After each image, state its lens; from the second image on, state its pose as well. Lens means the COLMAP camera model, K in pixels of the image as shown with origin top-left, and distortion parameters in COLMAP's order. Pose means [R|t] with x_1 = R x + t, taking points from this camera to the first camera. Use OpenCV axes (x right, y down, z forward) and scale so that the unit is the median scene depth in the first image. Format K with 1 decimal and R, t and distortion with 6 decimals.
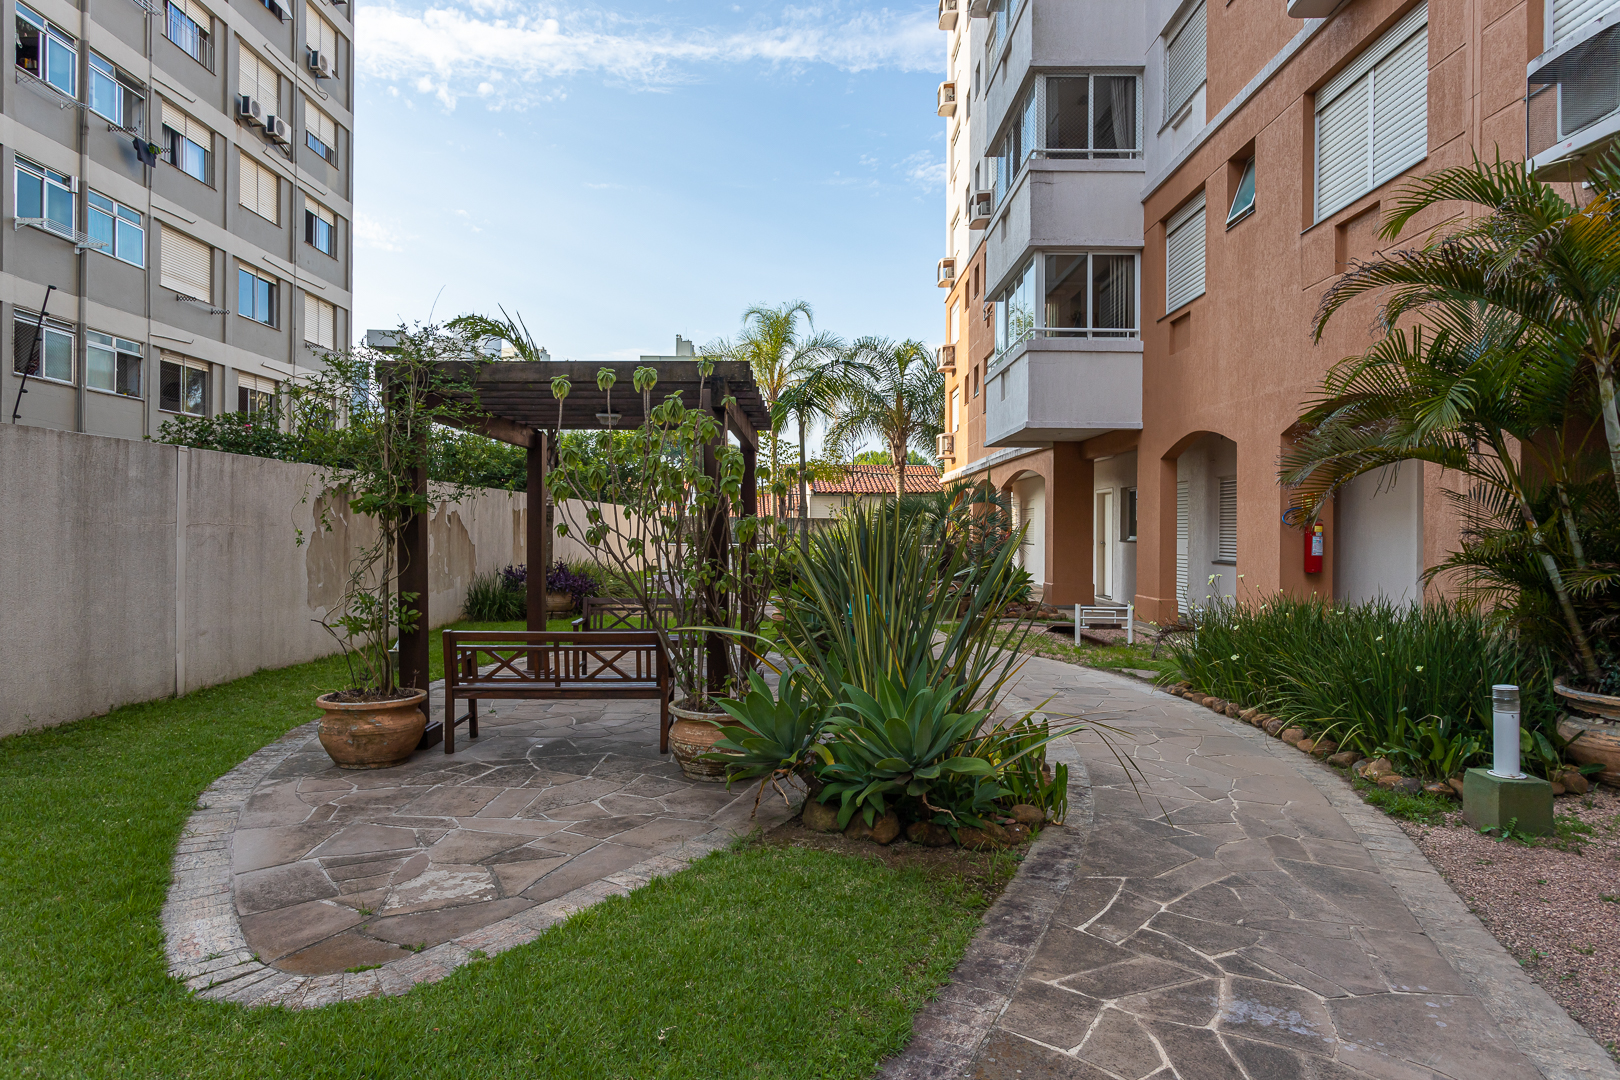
lens RADIAL K [[815.8, 0, 810.0], [0, 815.8, 540.0], [0, 0, 1]] dist [-0.091426, 0.000288]
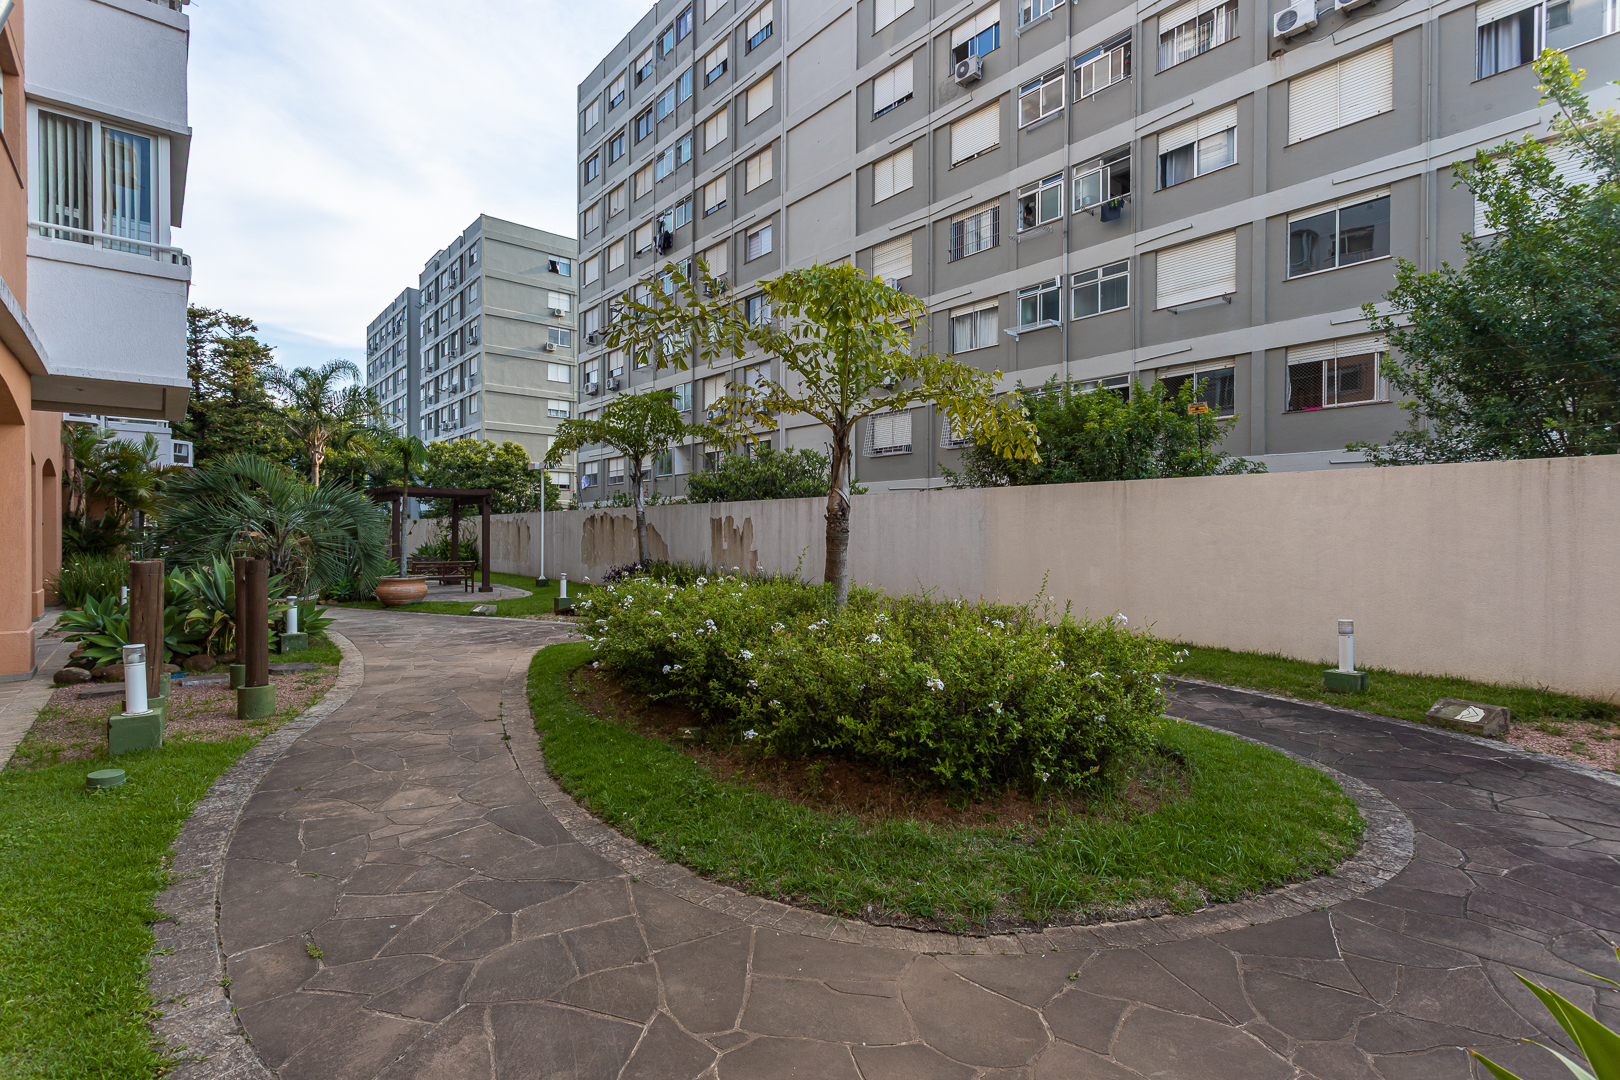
lens RADIAL K [[756.3, 0, 810.0], [0, 756.3, 540.0], [0, 0, 1]] dist [-0.000475, 0.000601]
pose [[-0.761950, -0.002094, -0.647632, 0.225230], [-0.011301, 0.999886, 0.010062, -0.014682], [0.647537, 0.014986, -0.761887, 1.561416]]
